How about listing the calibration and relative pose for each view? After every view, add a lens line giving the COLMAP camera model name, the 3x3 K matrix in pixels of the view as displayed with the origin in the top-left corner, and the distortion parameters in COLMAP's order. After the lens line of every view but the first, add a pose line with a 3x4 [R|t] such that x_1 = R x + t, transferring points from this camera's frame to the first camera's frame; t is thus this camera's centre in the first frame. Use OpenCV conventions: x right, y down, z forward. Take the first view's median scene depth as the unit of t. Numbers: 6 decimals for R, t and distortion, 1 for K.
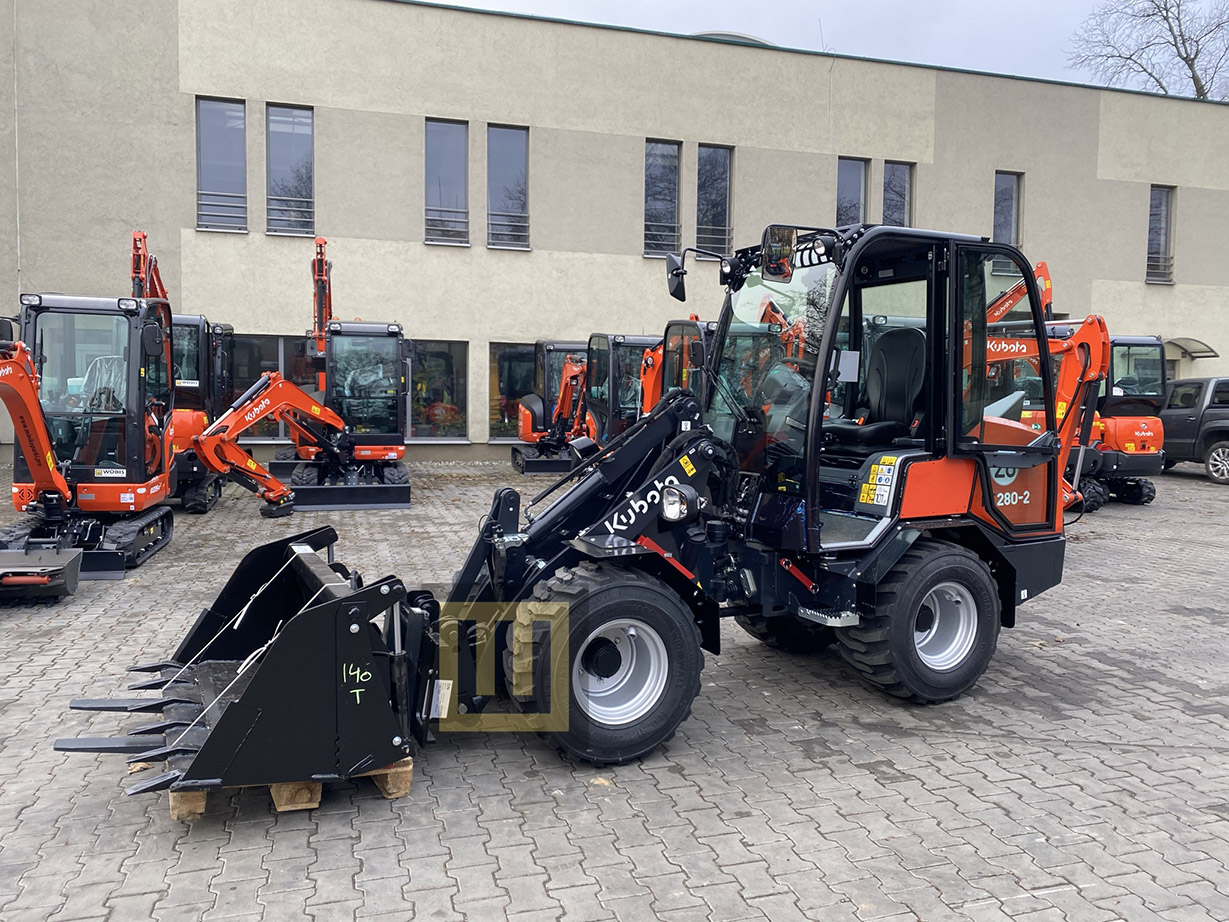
lens RADIAL K [[936.5, 0, 620.7], [0, 936.5, 457.3], [0, 0, 1]] dist [0.008841, 0.003116]
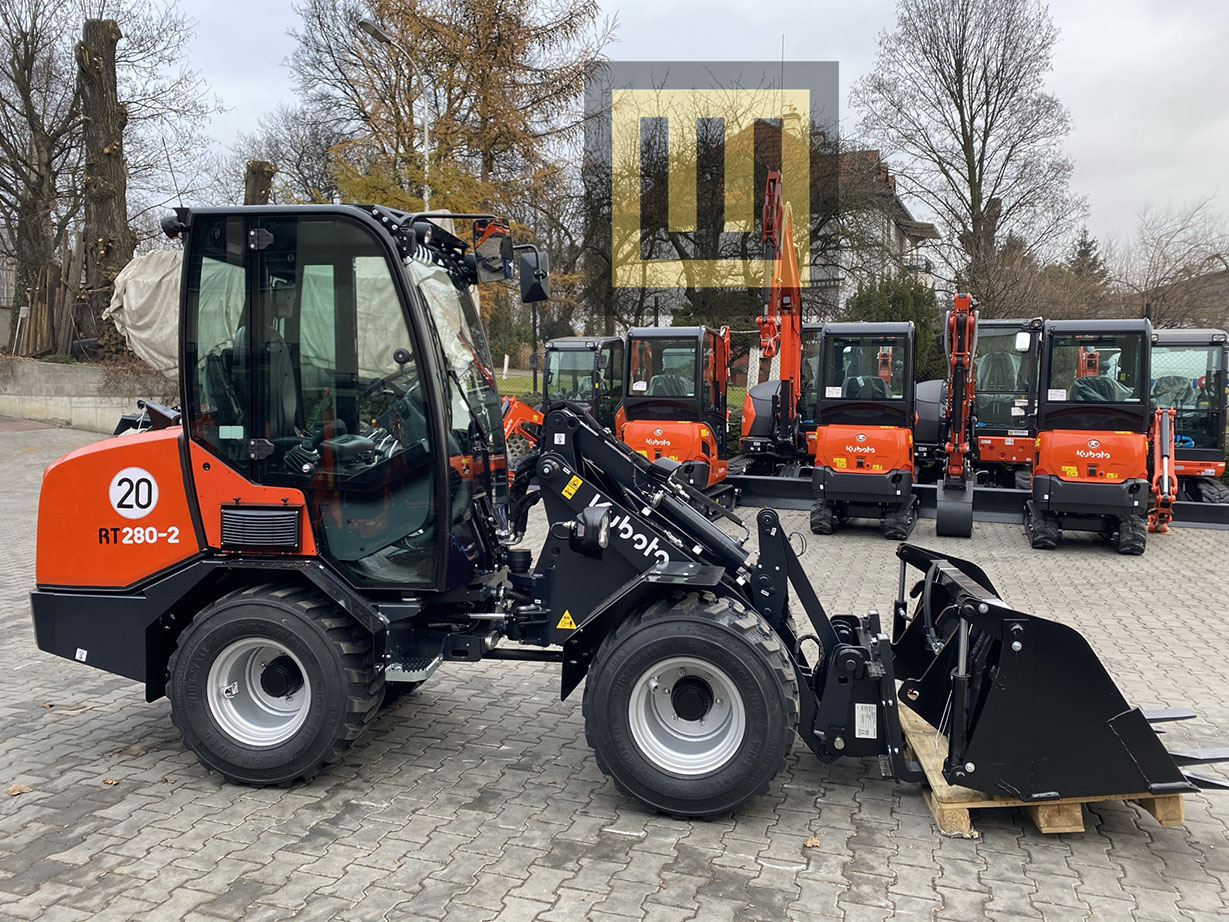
lens RADIAL K [[940.6, 0, 614.5], [0, 940.6, 461.0], [0, 0, 1]] dist [0.044485, -0.038381]
pose [[-0.823271, -0.042761, 0.566036, -0.480002], [0.031976, 0.992082, 0.121455, -0.122075], [-0.566748, 0.118090, -0.815385, 1.680098]]
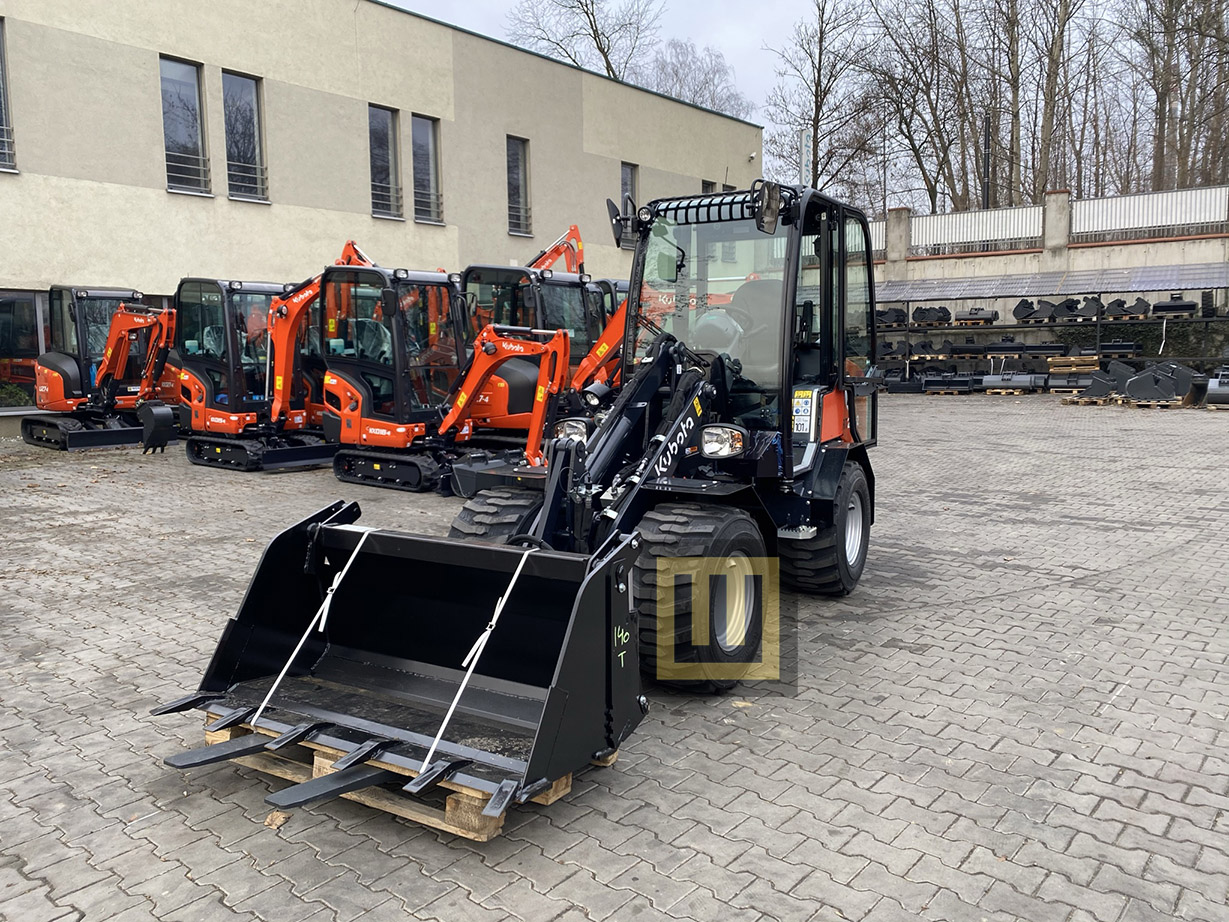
lens RADIAL K [[940.2, 0, 602.7], [0, 940.2, 452.1], [0, 0, 1]] dist [0.016768, -0.008073]
pose [[0.836889, -0.077499, 0.541858, -0.555920], [0.054712, 0.996812, 0.058067, -0.006505], [-0.544631, -0.018950, 0.838462, 0.157141]]
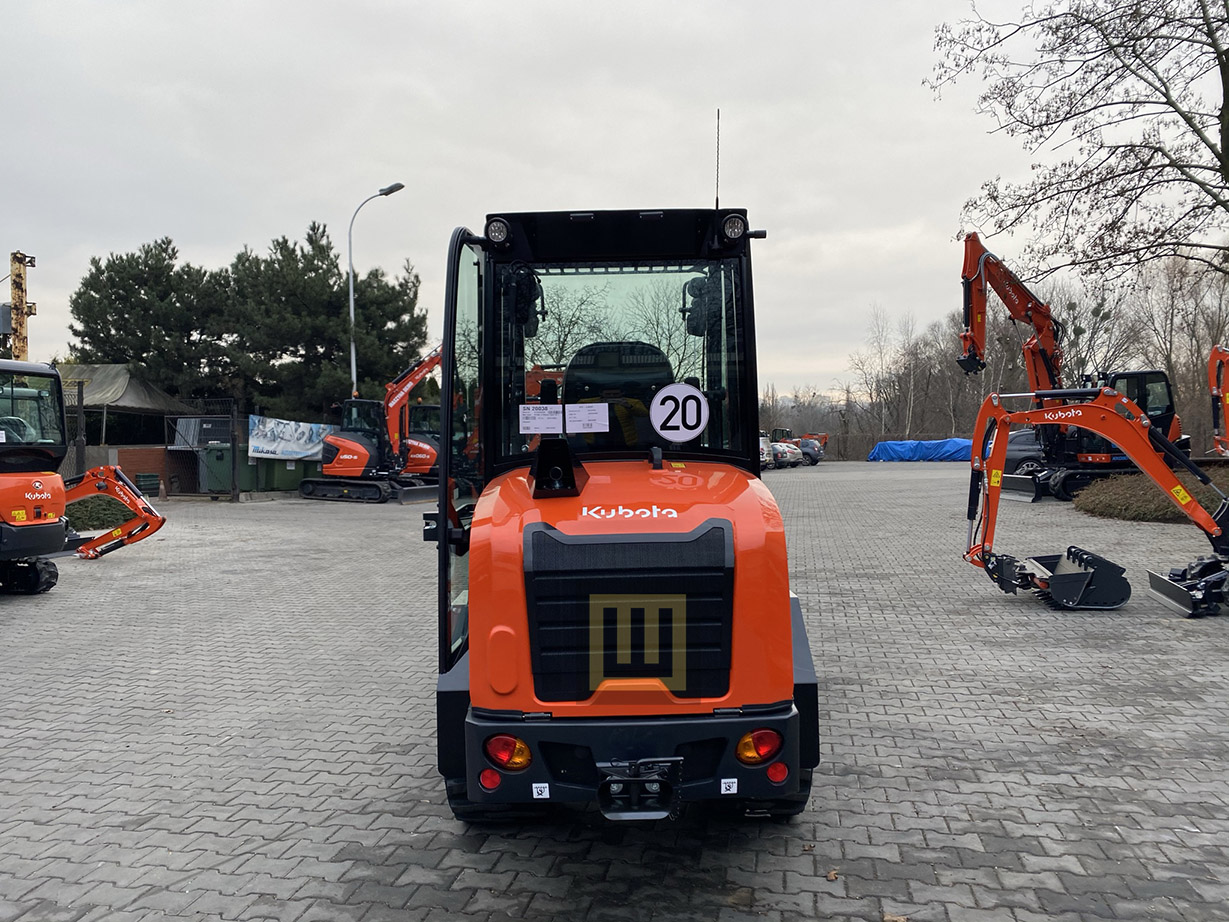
lens RADIAL K [[936.7, 0, 615.4], [0, 936.7, 457.7], [0, 0, 1]] dist [0.038117, -0.034984]
pose [[-0.455887, 0.024866, -0.889690, 0.997985], [-0.046685, 0.997566, 0.051802, -0.098899], [0.888813, 0.065151, -0.453616, 1.446520]]
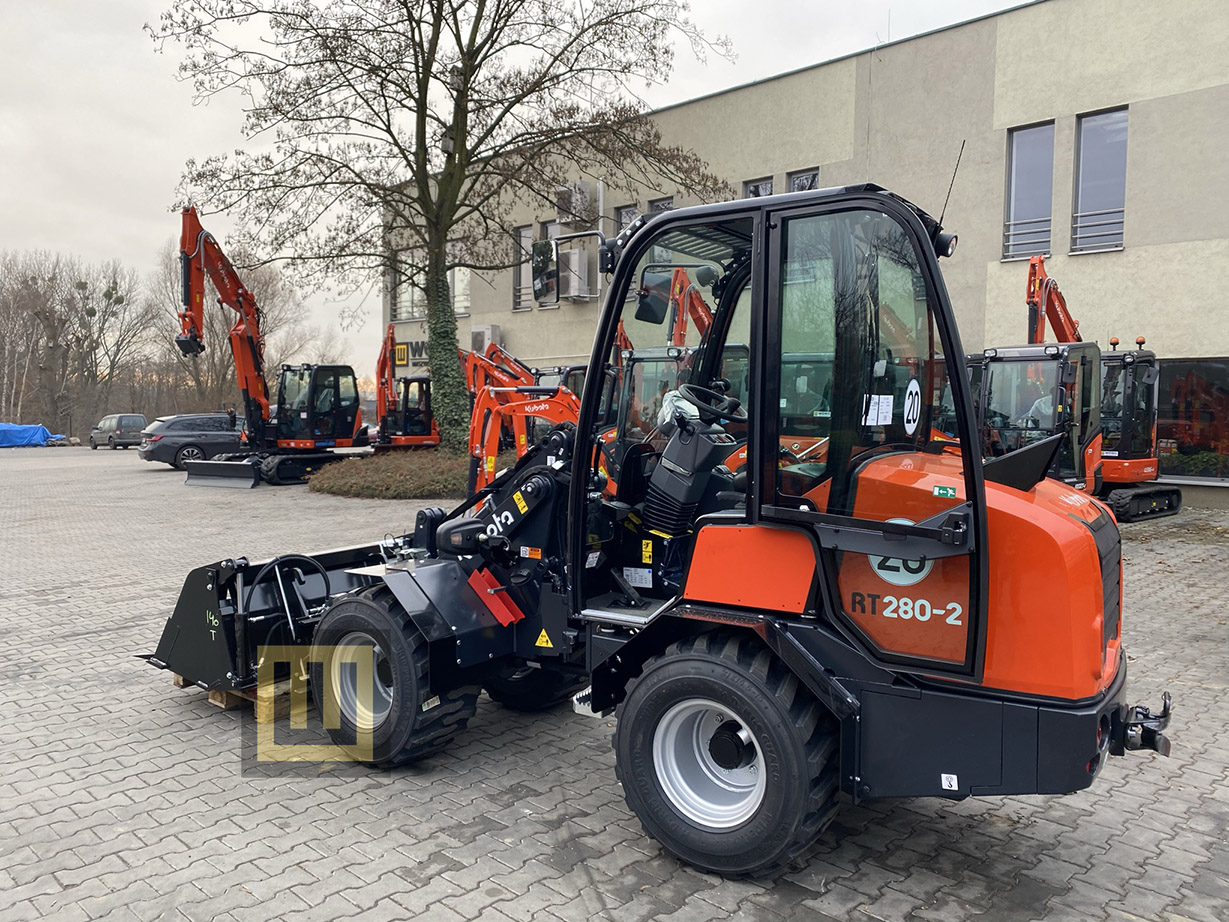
lens RADIAL K [[936.7, 0, 615.4], [0, 936.7, 457.7], [0, 0, 1]] dist [0.038117, -0.034984]
pose [[0.492469, 0.038487, -0.869479, 0.888756], [-0.064694, 0.997877, 0.007528, -0.046870], [0.867922, 0.052543, 0.493913, 0.566234]]
